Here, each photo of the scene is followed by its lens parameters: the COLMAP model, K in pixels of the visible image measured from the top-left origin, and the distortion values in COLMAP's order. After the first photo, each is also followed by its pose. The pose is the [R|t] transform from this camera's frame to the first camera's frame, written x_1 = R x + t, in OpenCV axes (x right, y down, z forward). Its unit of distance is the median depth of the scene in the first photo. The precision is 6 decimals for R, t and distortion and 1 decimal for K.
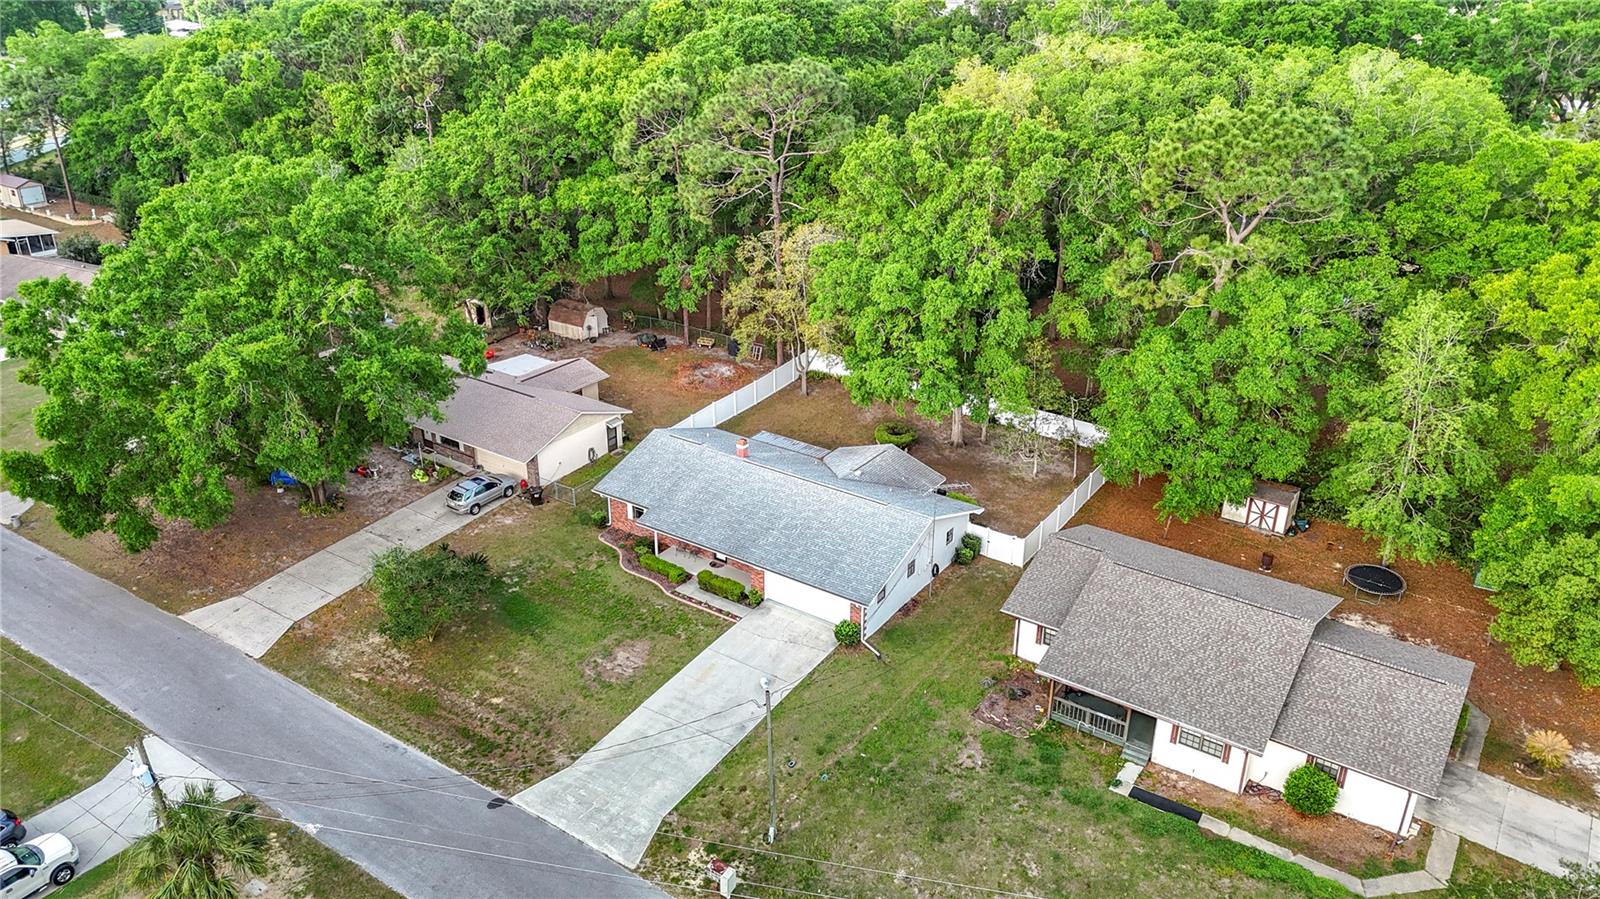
lens RADIAL K [[1149.2, 0, 805.8], [0, 1149.2, 478.8], [0, 0, 1]] dist [0.073382, -0.054471]
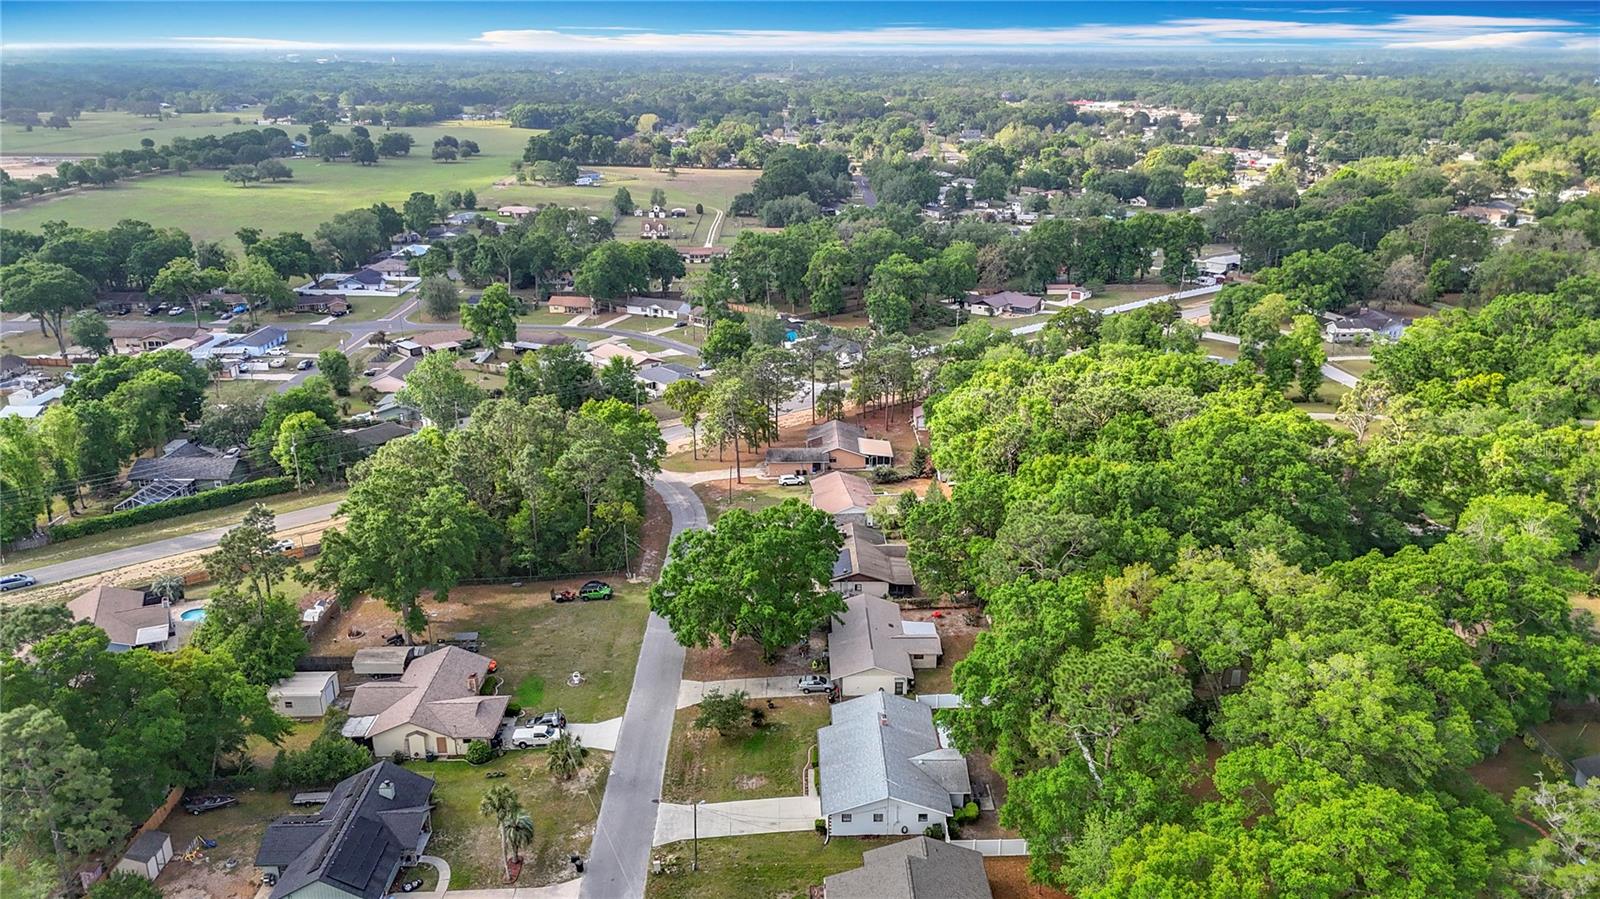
lens RADIAL K [[1179.8, 0, 797.8], [0, 1179.8, 483.0], [0, 0, 1]] dist [0.027440, 0.004854]
pose [[0.561063, 0.262223, -0.785142, 1.337888], [-0.349720, 0.934781, 0.062290, -0.479289], [0.750270, 0.239631, 0.616175, -0.355725]]
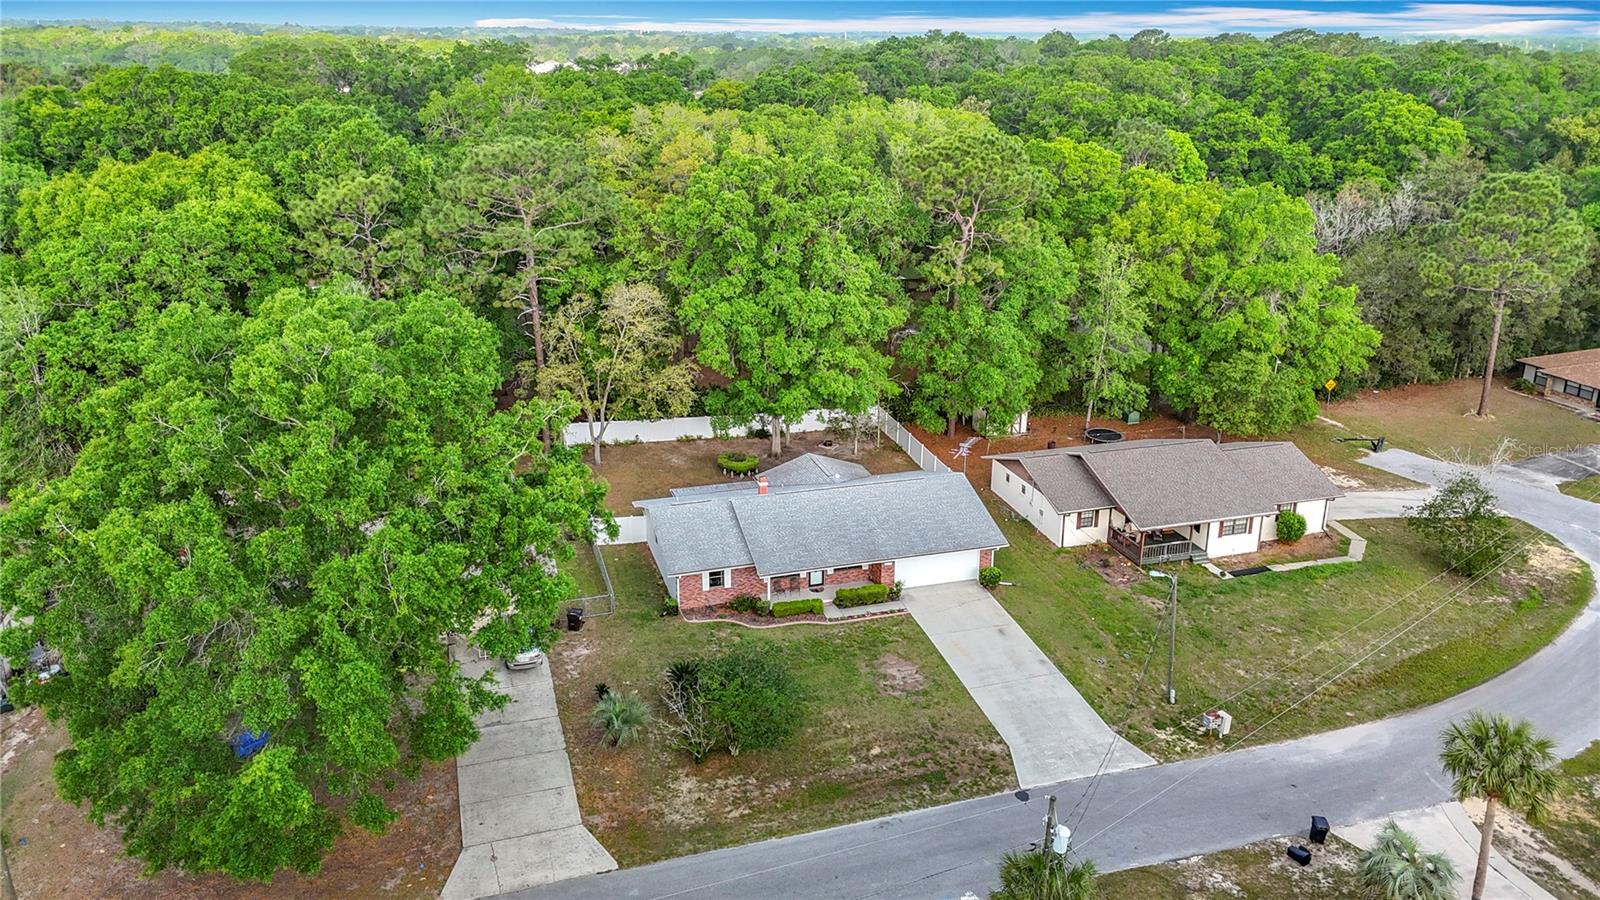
lens RADIAL K [[1191.8, 0, 793.4], [0, 1191.8, 423.5], [0, 0, 1]] dist [0.057225, -0.038586]
pose [[0.616455, -0.249675, 0.746756, -0.914846], [0.344334, 0.938384, 0.029494, -0.111969], [-0.708108, 0.238951, 0.664443, 0.287337]]
